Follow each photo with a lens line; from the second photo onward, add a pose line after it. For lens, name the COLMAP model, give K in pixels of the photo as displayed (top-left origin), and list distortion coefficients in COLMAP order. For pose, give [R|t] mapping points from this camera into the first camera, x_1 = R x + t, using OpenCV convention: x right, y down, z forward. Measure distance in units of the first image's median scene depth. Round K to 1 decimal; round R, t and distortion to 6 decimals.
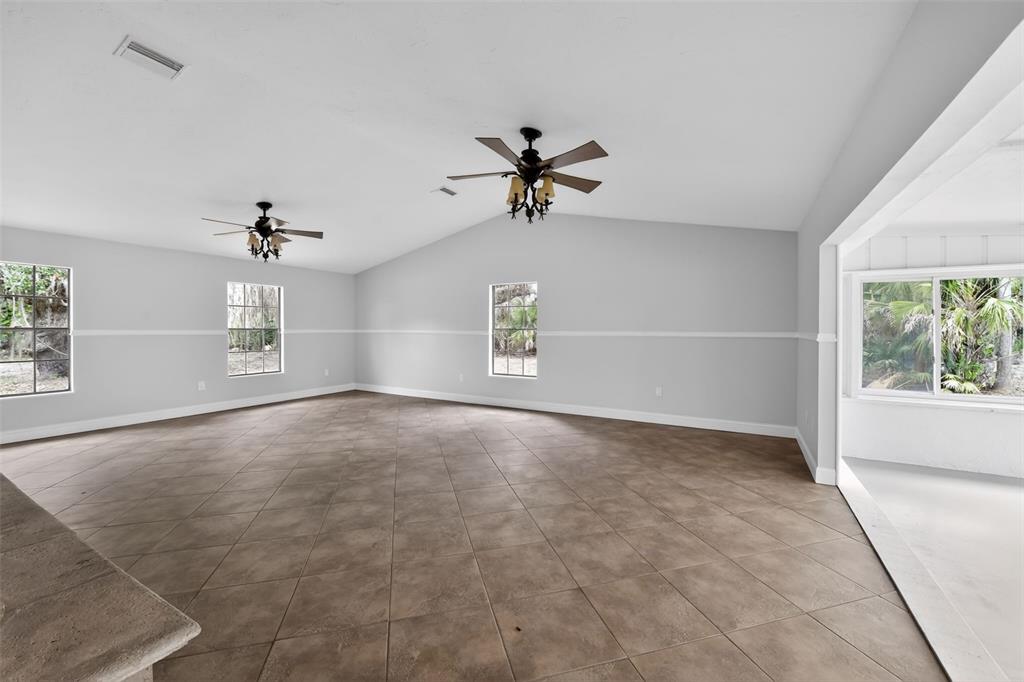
lens RADIAL K [[407.7, 0, 515.1], [0, 407.7, 336.4], [0, 0, 1]] dist [-0.013838, -0.000519]
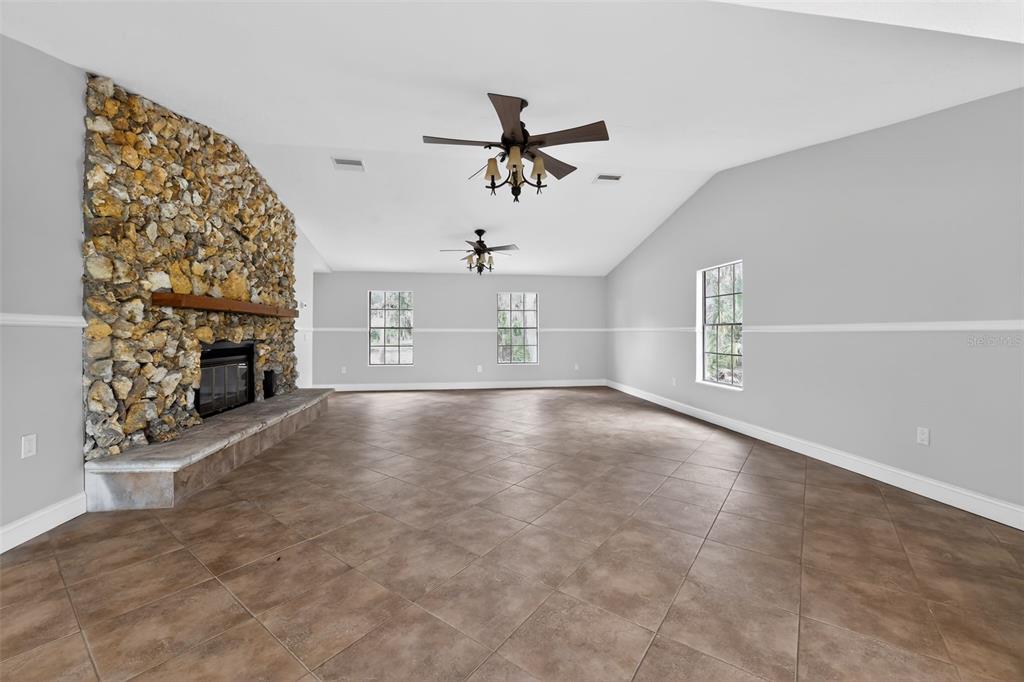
lens RADIAL K [[407.7, 0, 513.0], [0, 407.7, 337.3], [0, 0, 1]] dist [-0.013838, -0.000519]
pose [[0.611863, 0.006611, -0.790936, 0.795144], [-0.013107, 0.999913, -0.001782, 0.029576], [0.790855, 0.011457, 0.611896, 0.460901]]
